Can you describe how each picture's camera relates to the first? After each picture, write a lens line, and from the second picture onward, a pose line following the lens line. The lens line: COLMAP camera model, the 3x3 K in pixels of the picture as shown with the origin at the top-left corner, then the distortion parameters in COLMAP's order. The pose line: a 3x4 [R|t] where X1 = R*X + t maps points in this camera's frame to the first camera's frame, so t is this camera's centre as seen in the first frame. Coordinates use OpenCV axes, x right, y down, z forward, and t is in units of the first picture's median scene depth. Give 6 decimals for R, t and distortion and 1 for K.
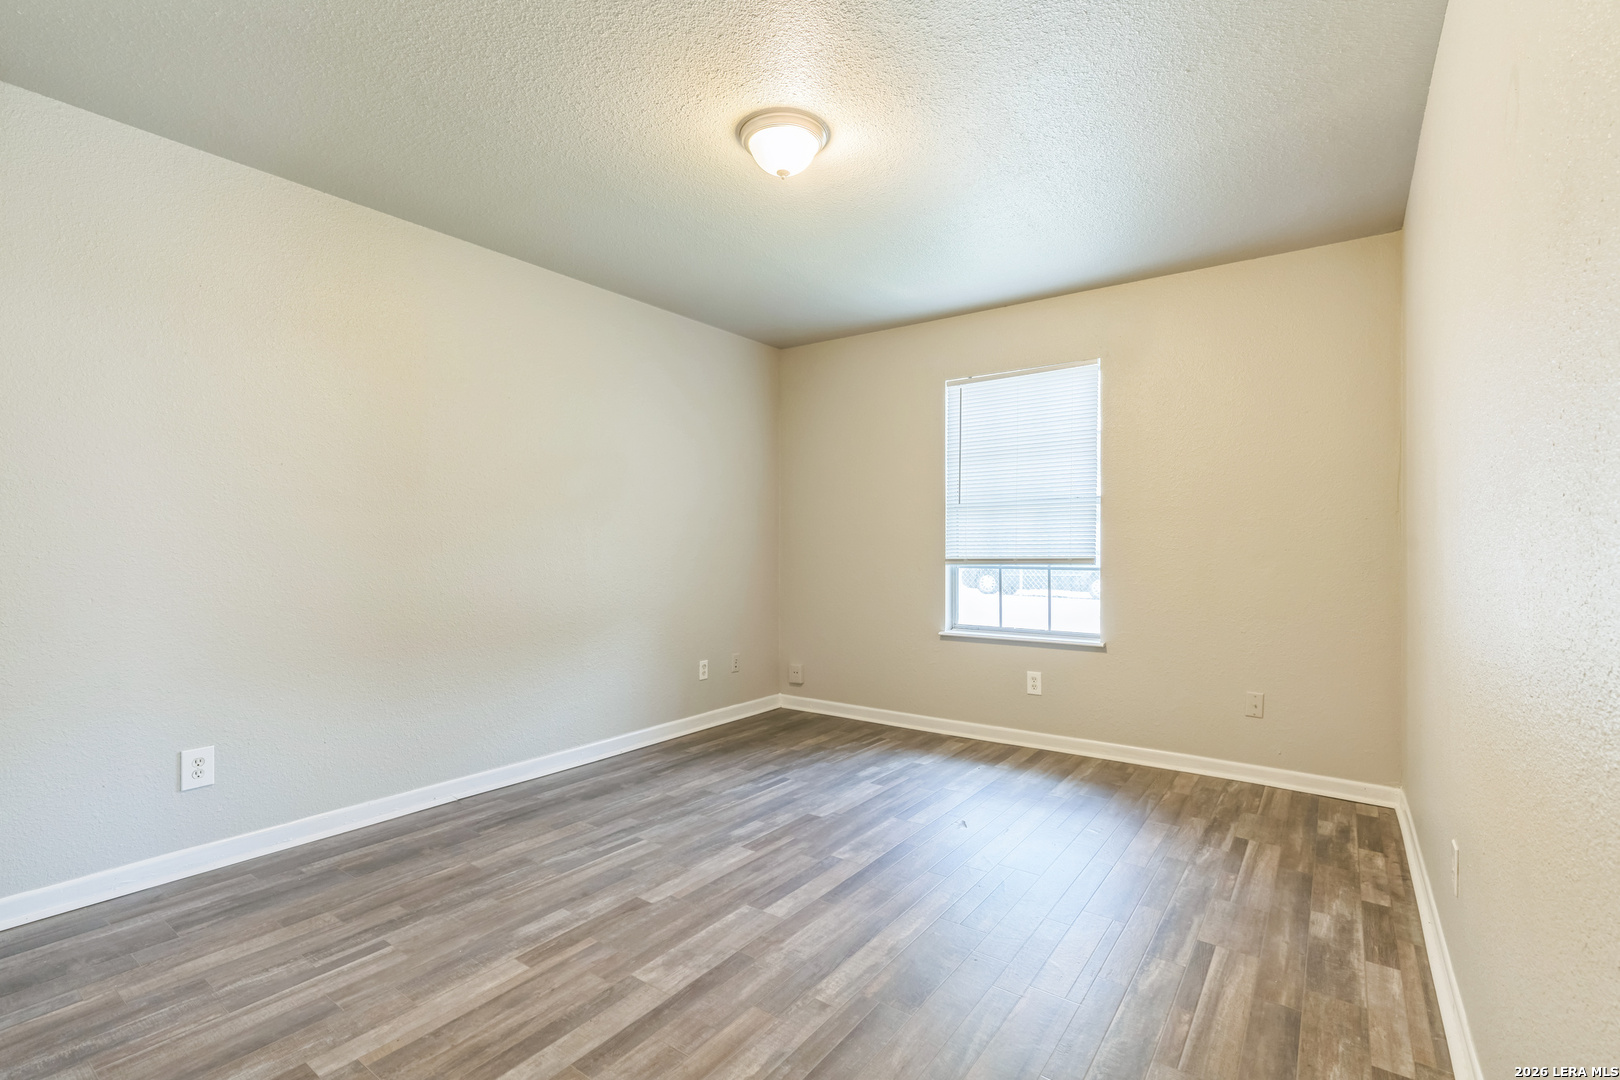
lens RADIAL K [[738.3, 0, 818.0], [0, 738.3, 549.6], [0, 0, 1]] dist [-0.008062, 0.002559]
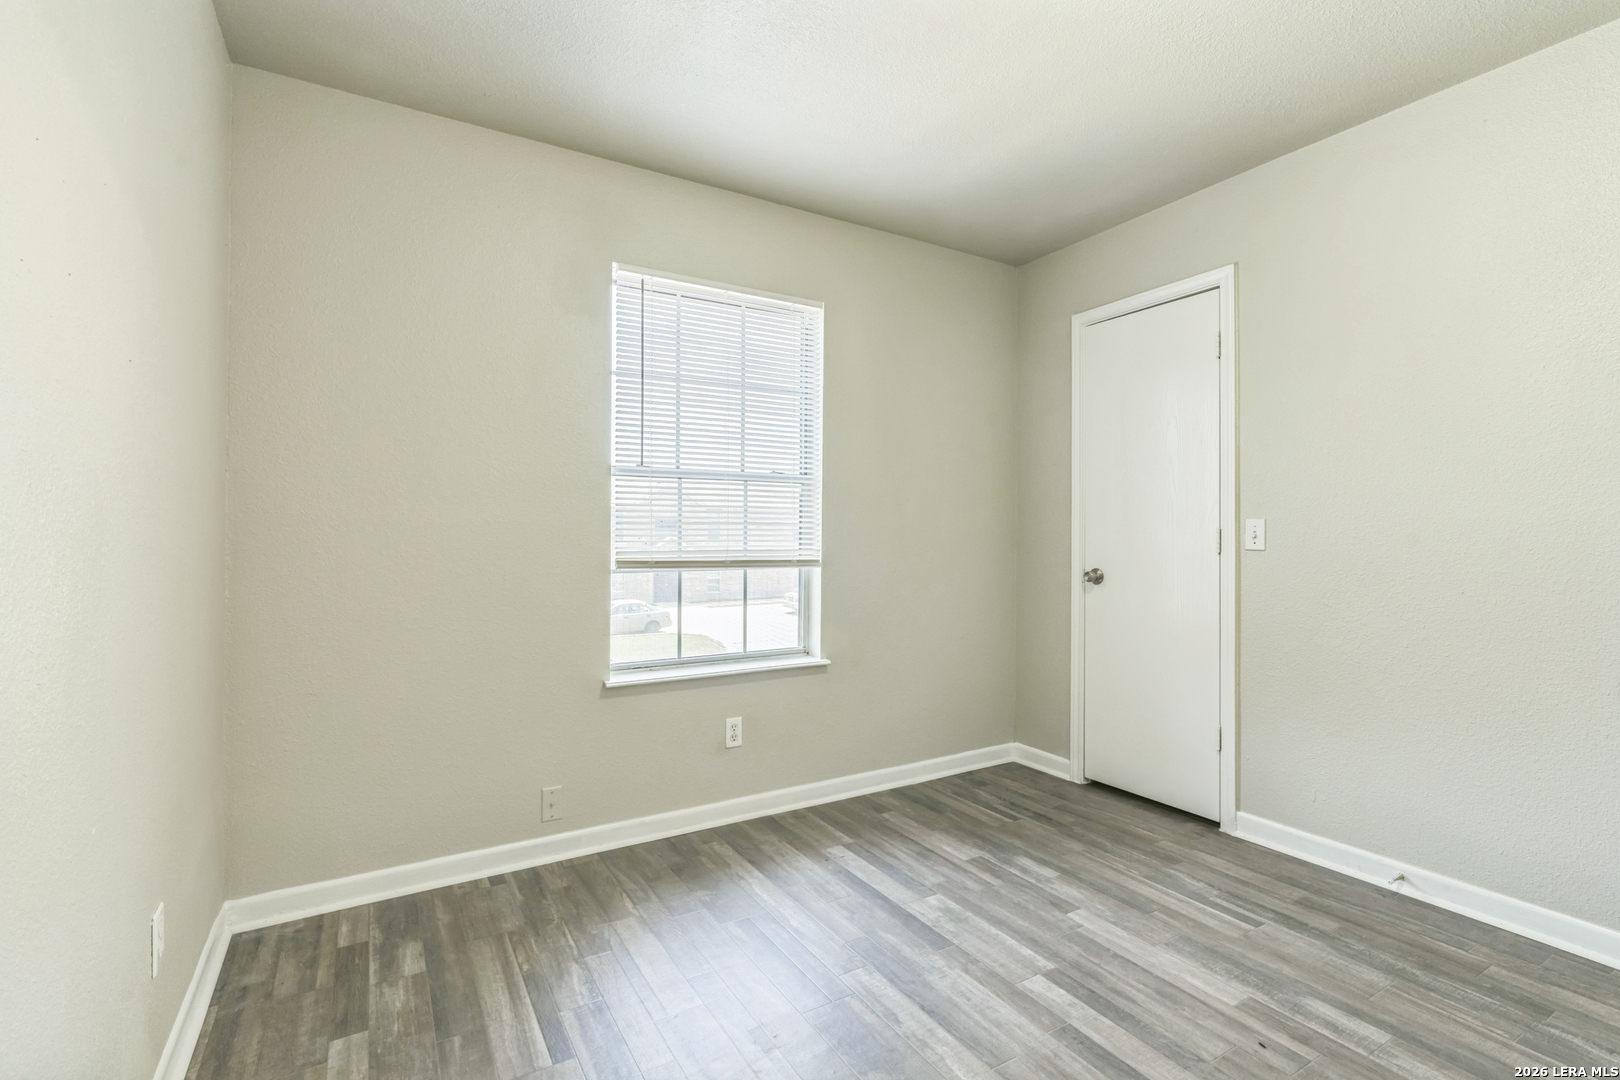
lens RADIAL K [[714.0, 0, 800.3], [0, 714.0, 551.6], [0, 0, 1]] dist [-0.006664, 0.002109]
pose [[-0.400488, 0.016759, -0.916149, 0.876403], [-0.005534, 0.999770, 0.020708, -0.012294], [0.916285, 0.013364, -0.400303, 1.206243]]
